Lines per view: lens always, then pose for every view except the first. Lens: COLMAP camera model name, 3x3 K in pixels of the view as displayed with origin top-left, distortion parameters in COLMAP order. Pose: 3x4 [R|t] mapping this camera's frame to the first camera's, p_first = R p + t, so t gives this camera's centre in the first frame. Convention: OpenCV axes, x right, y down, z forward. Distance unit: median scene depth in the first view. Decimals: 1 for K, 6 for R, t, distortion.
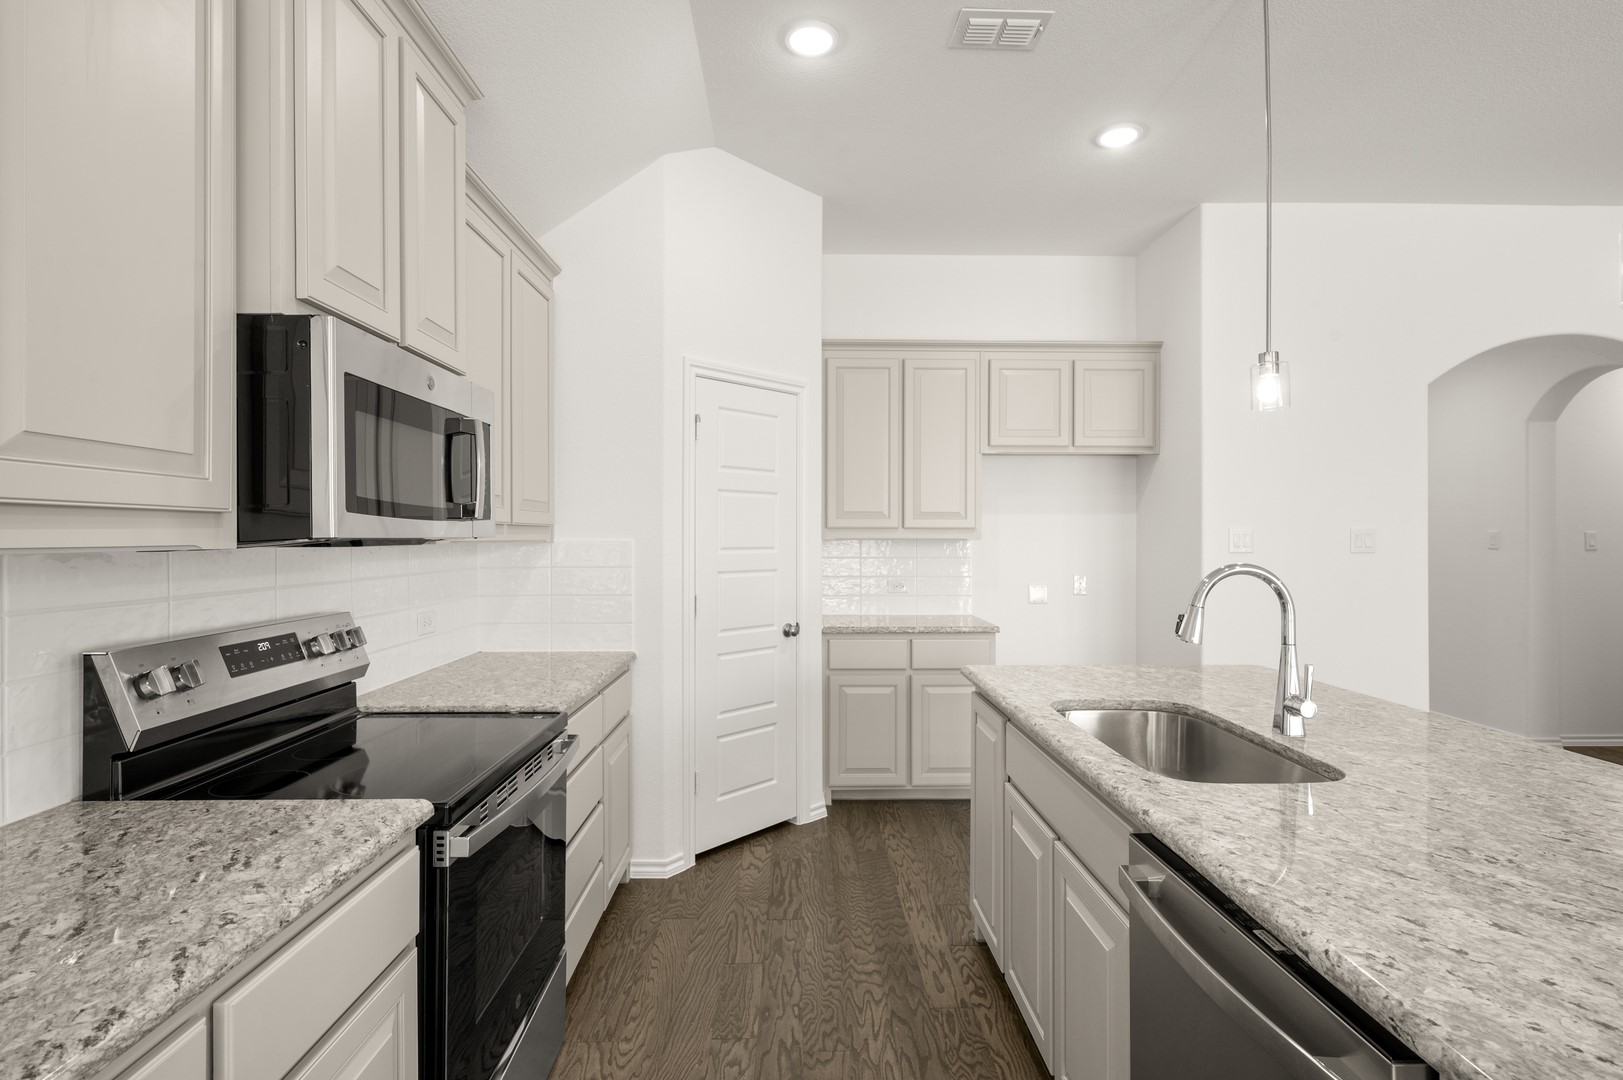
lens RADIAL K [[776.9, 0, 814.6], [0, 776.9, 535.0], [0, 0, 1]] dist [0.000223, 0.000646]
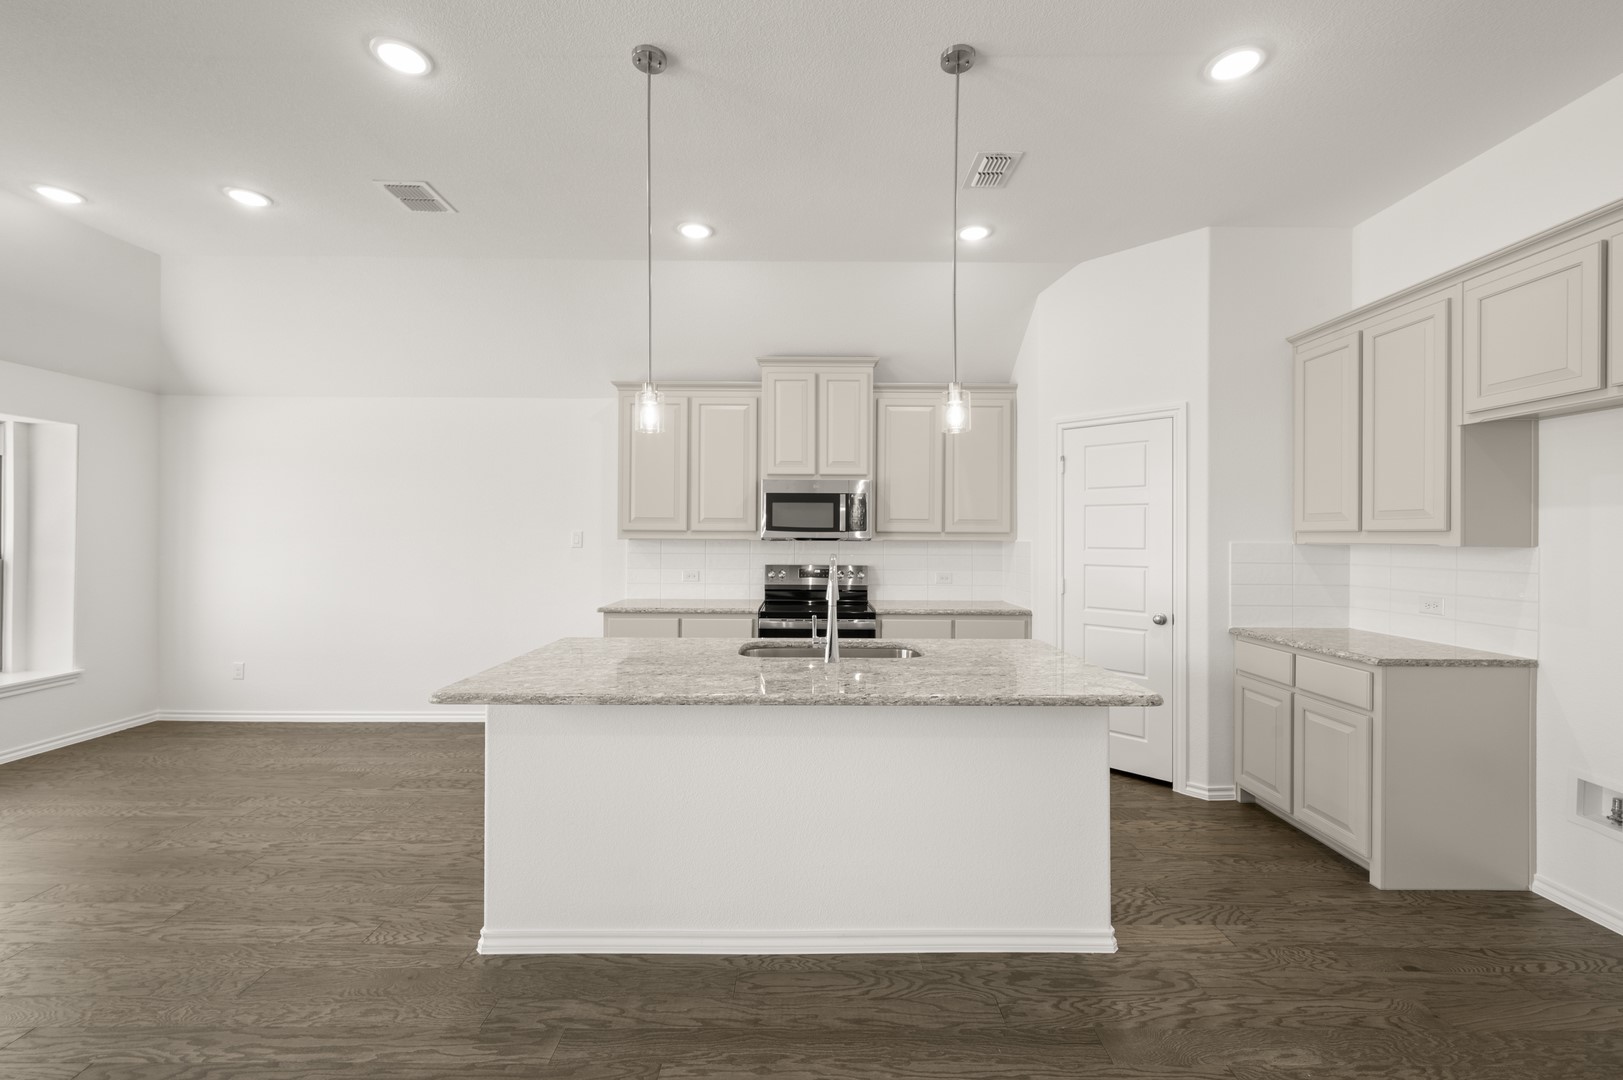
lens RADIAL K [[662.7, 0, 814.9], [0, 662.7, 532.8], [0, 0, 1]] dist [0.000007, -0.000669]
pose [[-0.017463, -0.006833, -0.999824, 1.097507], [-0.004720, 0.999966, -0.006751, 0.000888], [0.999836, 0.004601, -0.017495, 0.551794]]
